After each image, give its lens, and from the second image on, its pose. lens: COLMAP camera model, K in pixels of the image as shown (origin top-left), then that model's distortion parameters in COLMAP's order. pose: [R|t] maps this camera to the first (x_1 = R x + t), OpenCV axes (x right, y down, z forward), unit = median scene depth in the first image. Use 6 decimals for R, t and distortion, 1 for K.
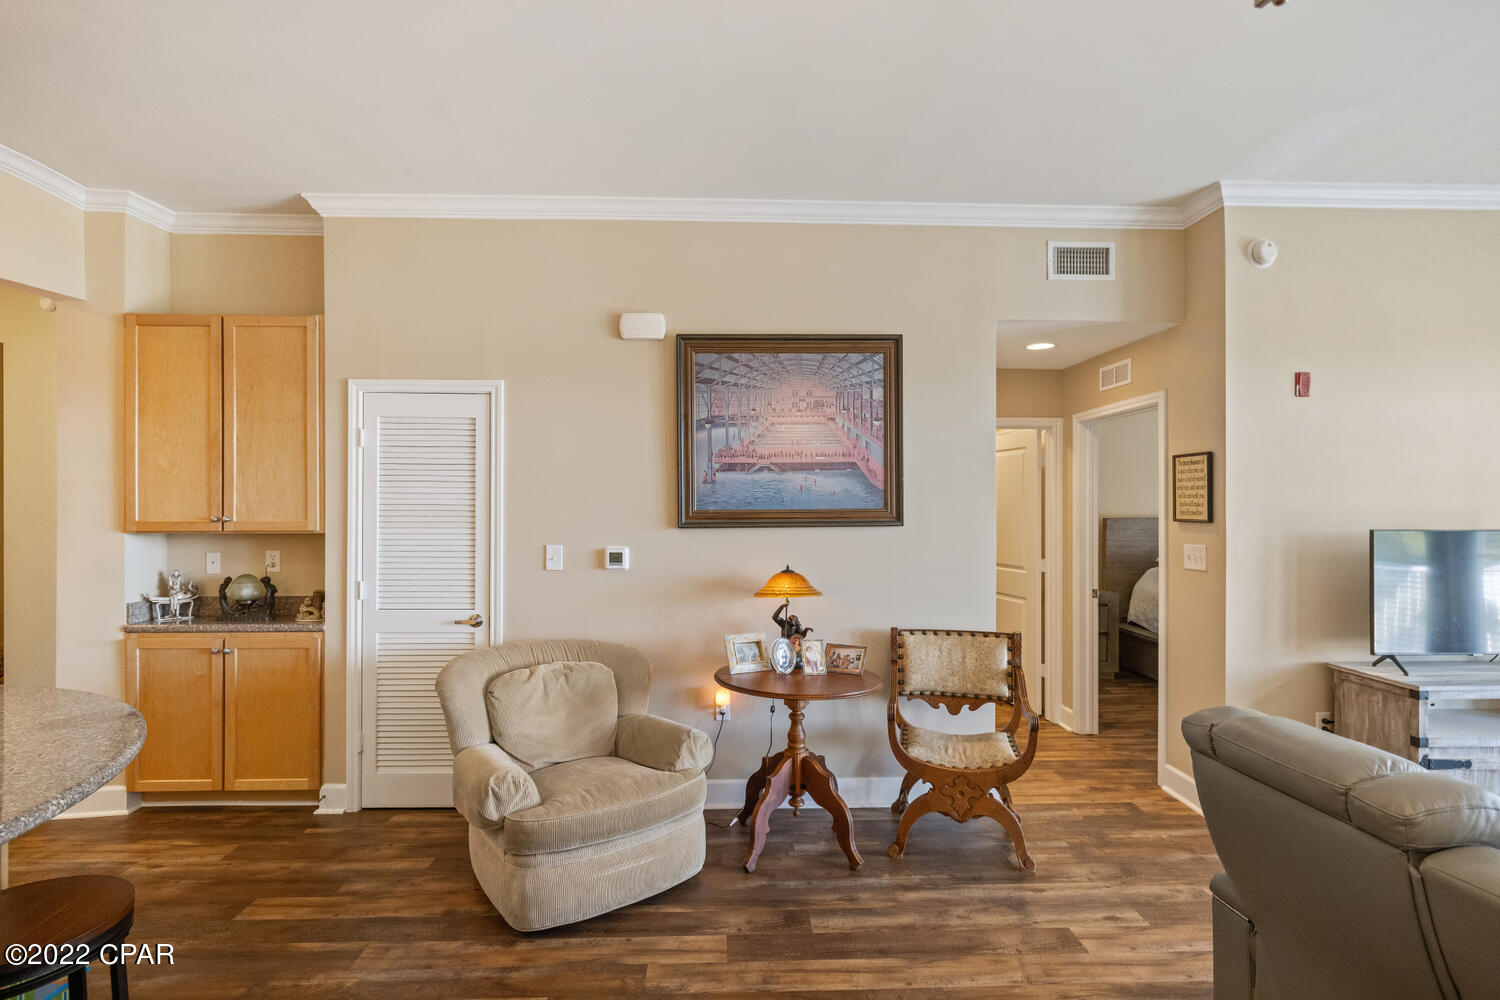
lens RADIAL K [[741.9, 0, 750.2], [0, 741.9, 500.1], [0, 0, 1]] dist [-0.003930, 0.001554]
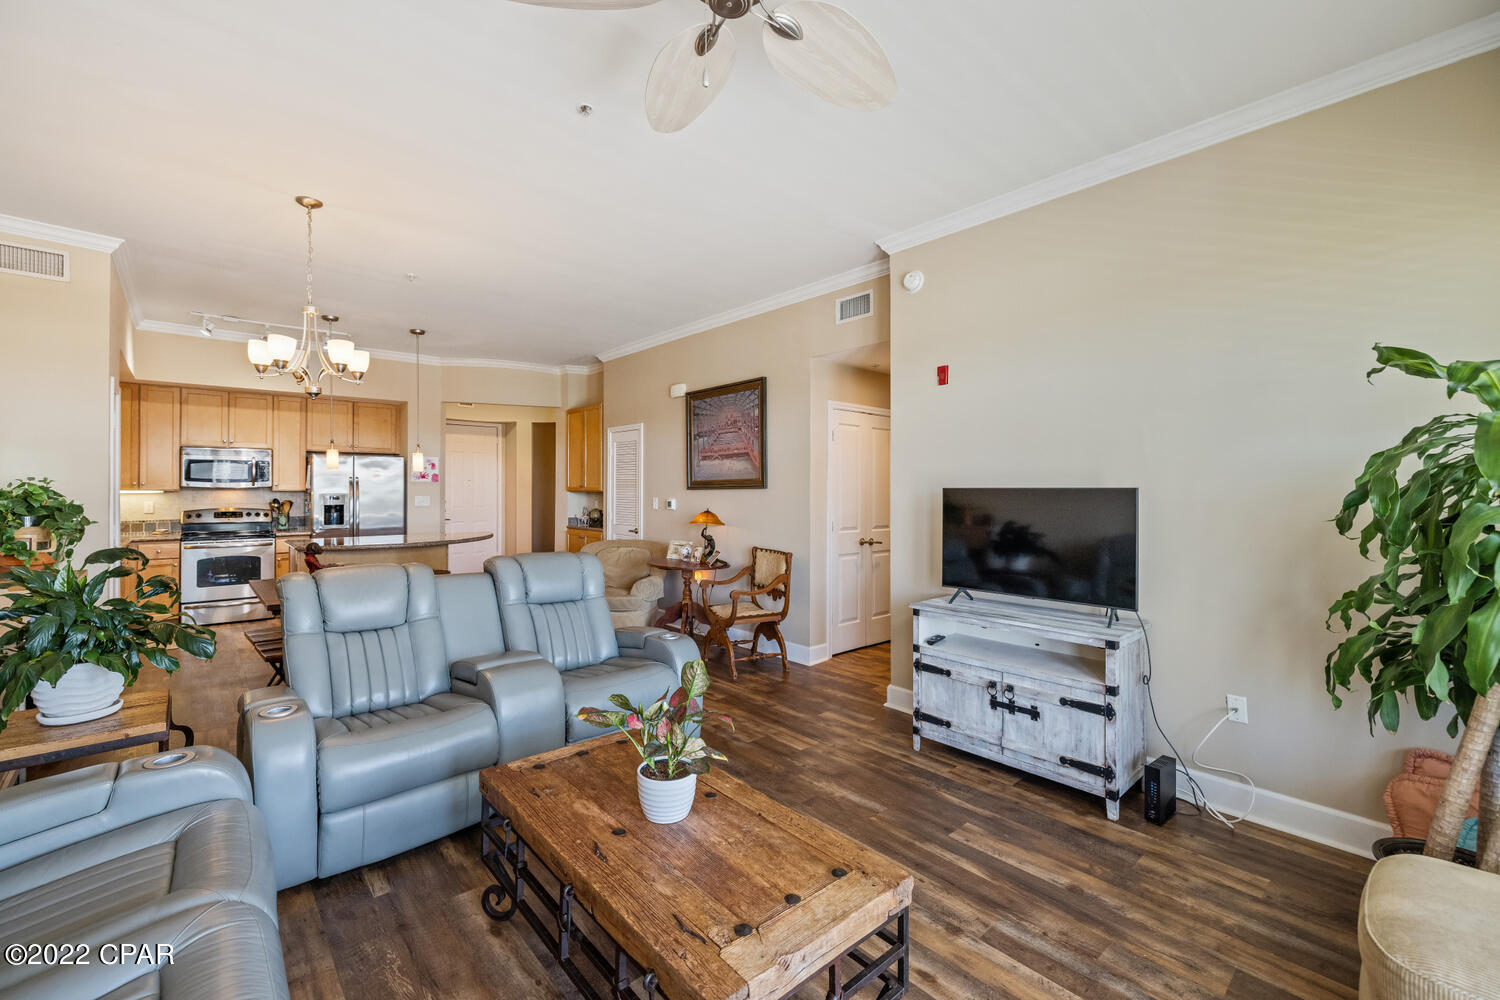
lens RADIAL K [[626.7, 0, 742.8], [0, 626.7, 484.8], [0, 0, 1]] dist [-0.003226, 0.002004]
pose [[0.632087, -0.006914, -0.774866, 1.314206], [0.000861, 0.999966, -0.008220, 0.039163], [0.774897, 0.004528, 0.632072, 0.050169]]
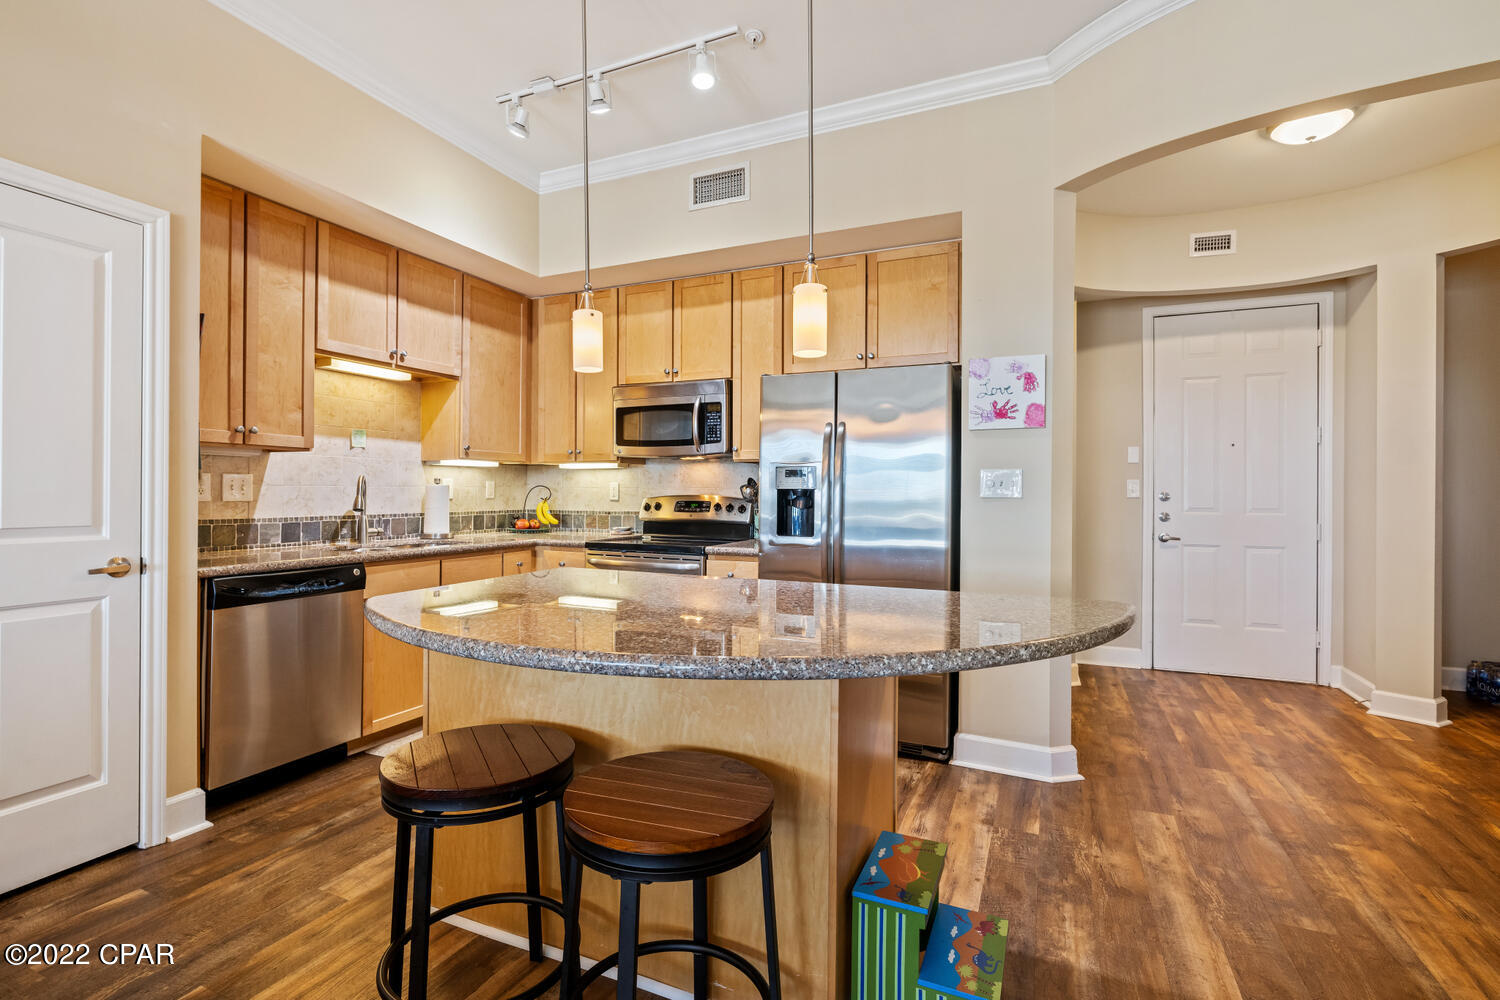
lens RADIAL K [[687.2, 0, 743.5], [0, 687.2, 494.2], [0, 0, 1]] dist [-0.012495, 0.002494]
pose [[-0.448194, -0.000737, -0.893936, -0.125688], [-0.007195, 0.999970, 0.002783, 0.087961], [0.893908, 0.007679, -0.448186, 0.635248]]
